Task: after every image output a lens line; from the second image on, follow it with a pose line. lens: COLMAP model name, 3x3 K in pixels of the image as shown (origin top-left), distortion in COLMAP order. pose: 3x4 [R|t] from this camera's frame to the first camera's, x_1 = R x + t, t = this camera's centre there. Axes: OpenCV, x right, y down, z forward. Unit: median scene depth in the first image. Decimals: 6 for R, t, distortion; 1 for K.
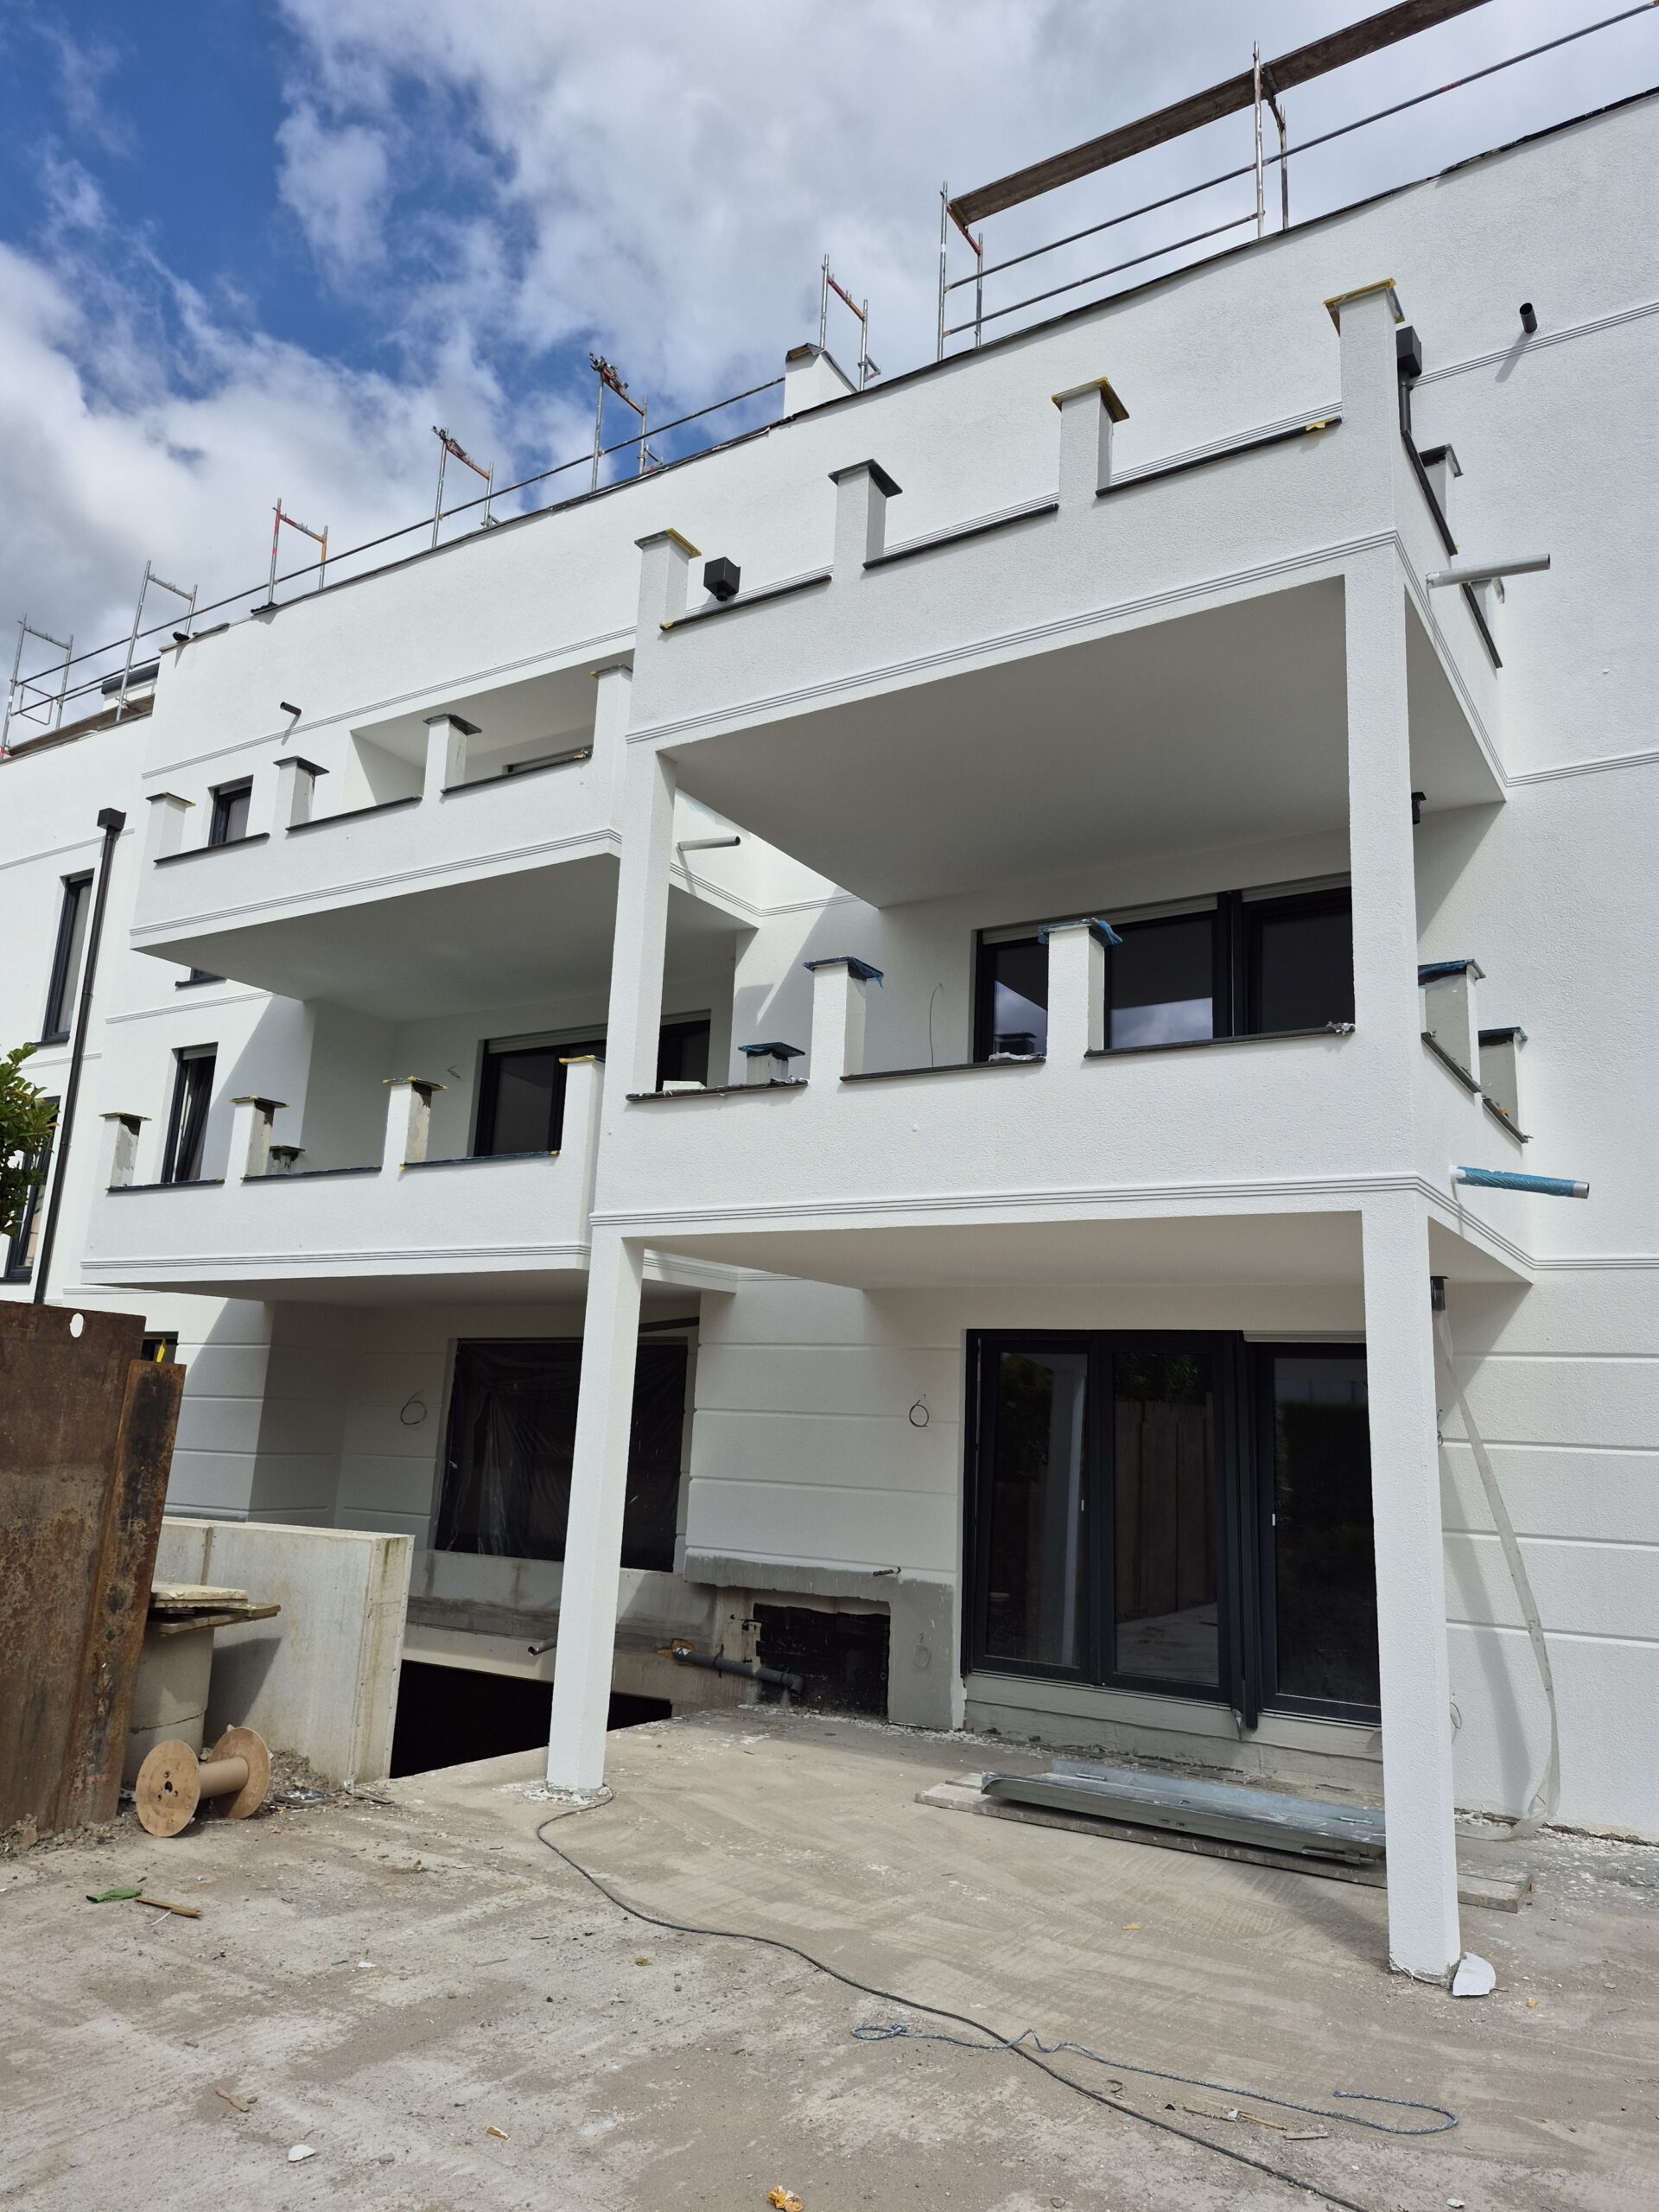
lens RADIAL K [[1558.4, 0, 821.1], [0, 1558.4, 1096.5], [0, 0, 1]] dist [0.052726, -0.008212]
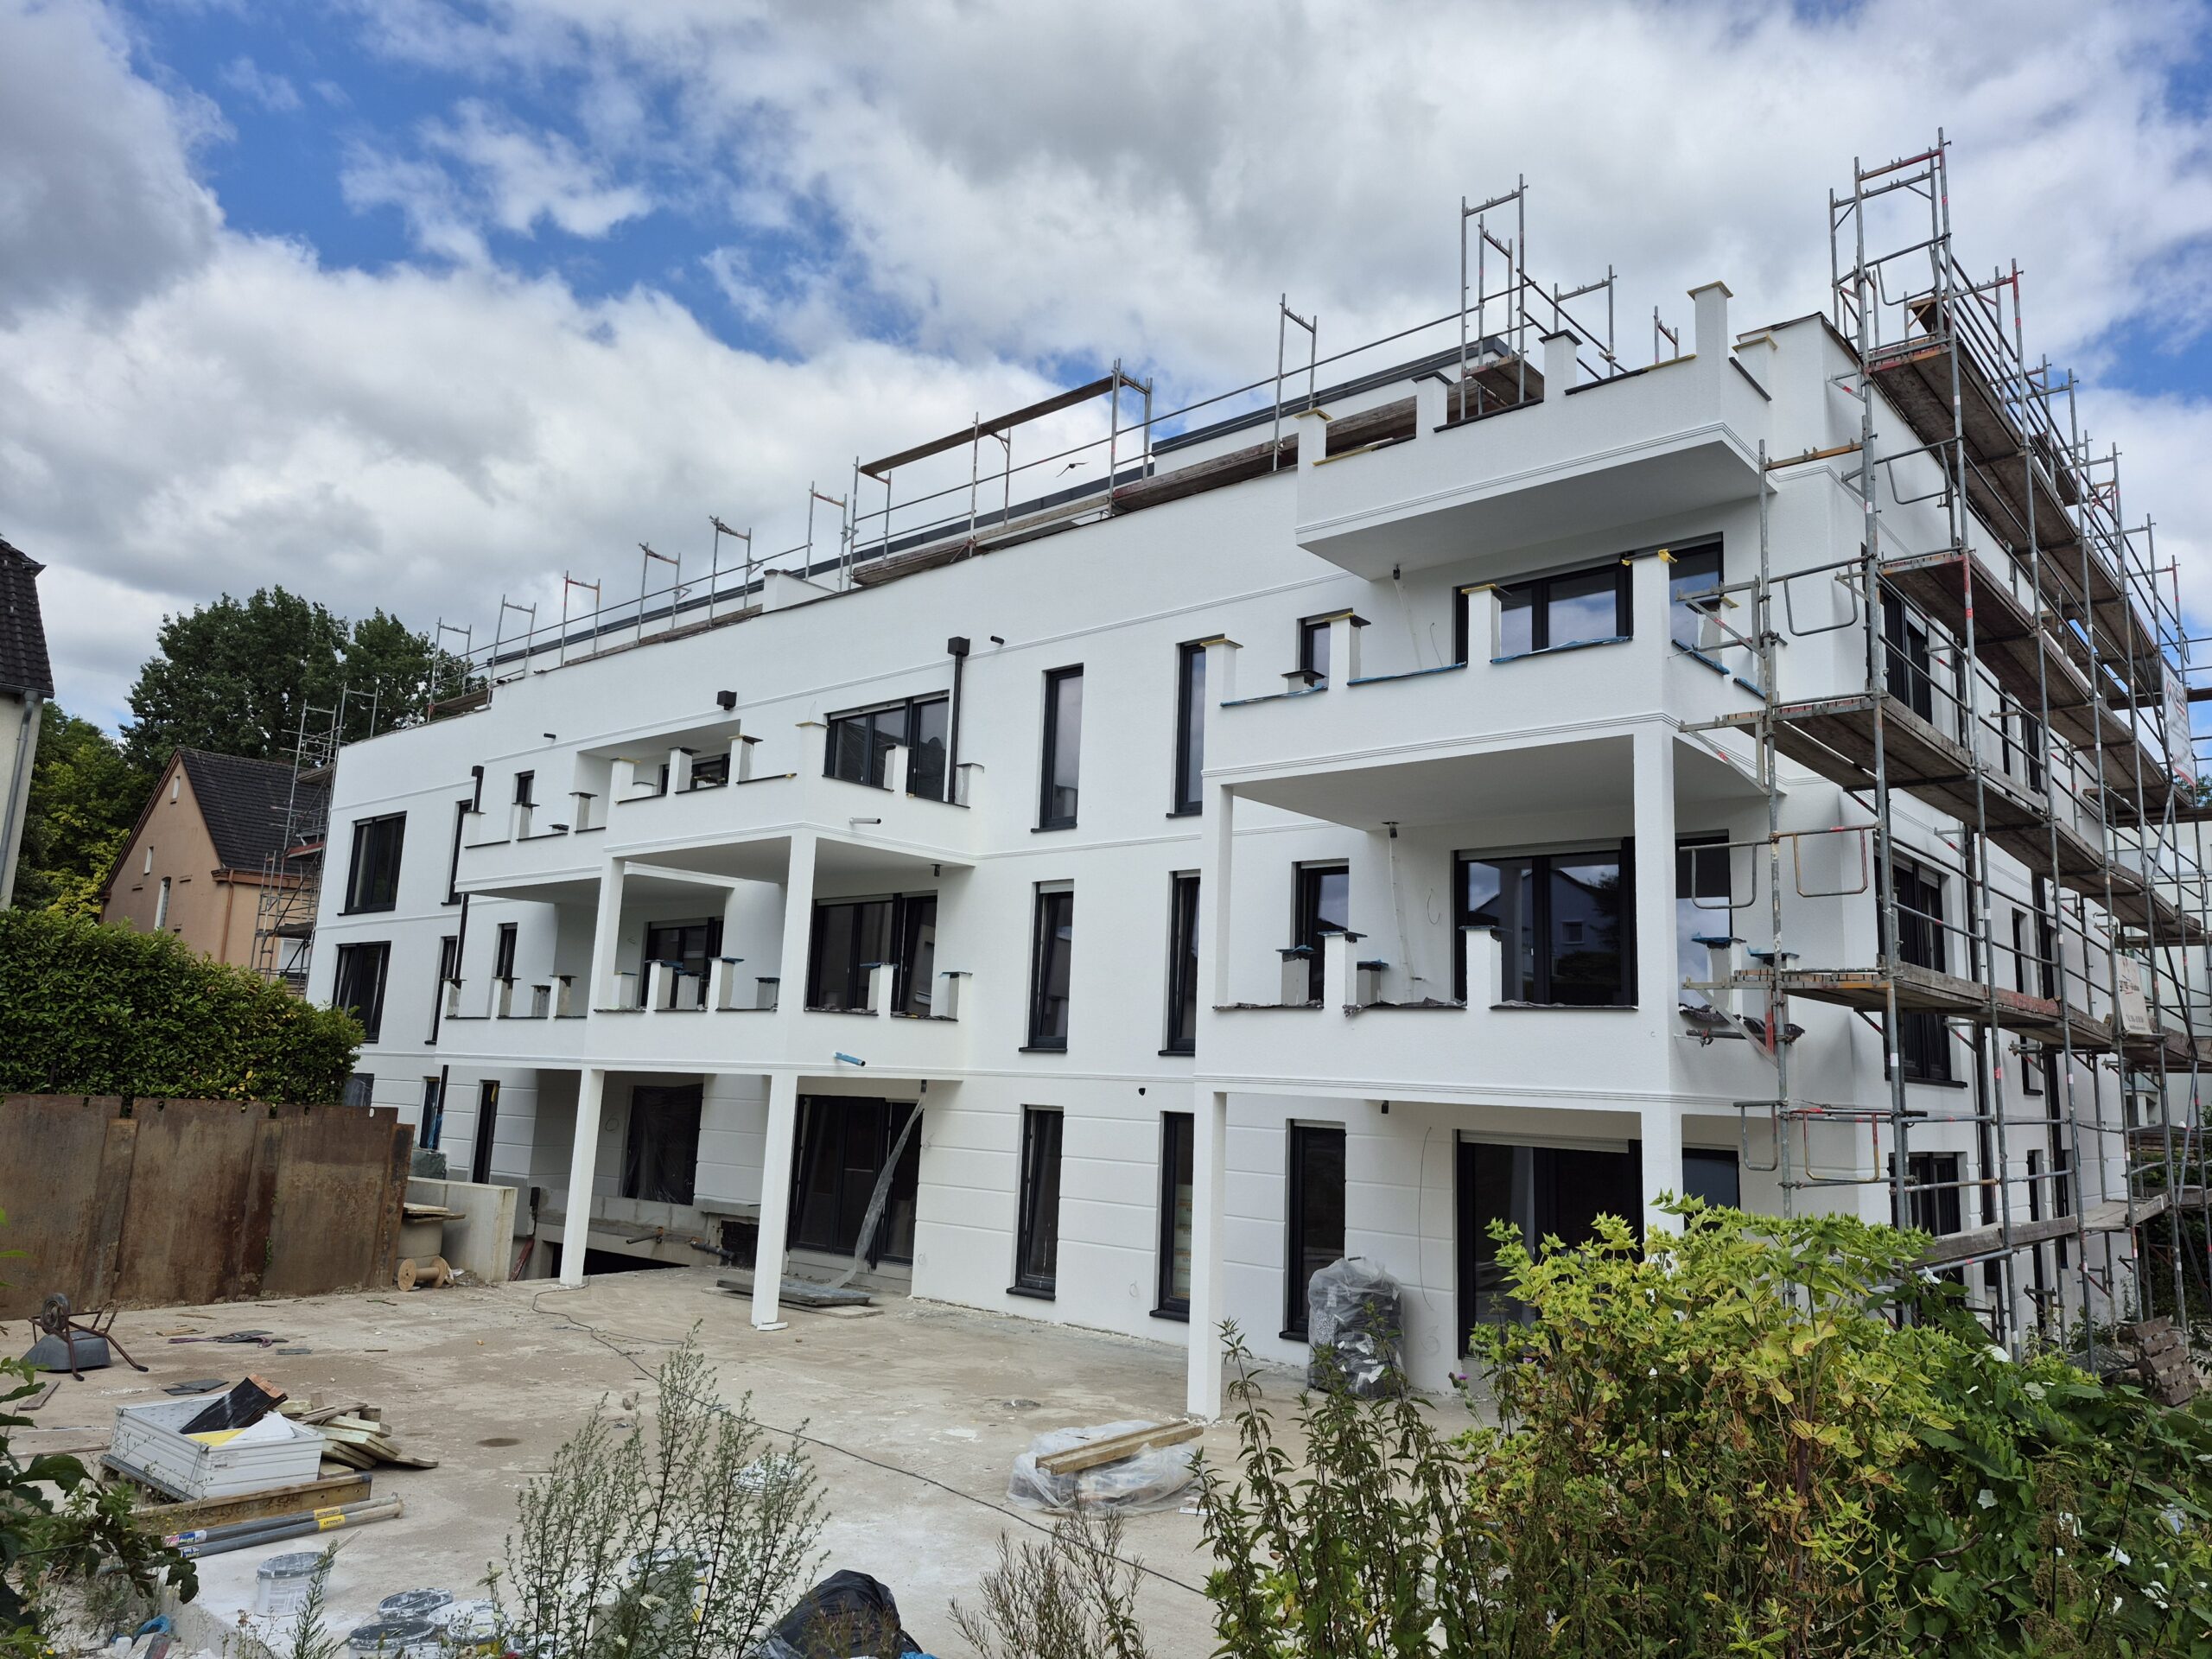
lens RADIAL K [[1558.4, 0, 1114.4], [0, 1558.4, 827.8], [0, 0, 1]] dist [0.052726, -0.008212]
pose [[0.989461, -0.029070, -0.141851, 0.823703], [0.035010, 0.998604, 0.039561, -0.280411], [0.140503, -0.044110, 0.989097, -1.031334]]
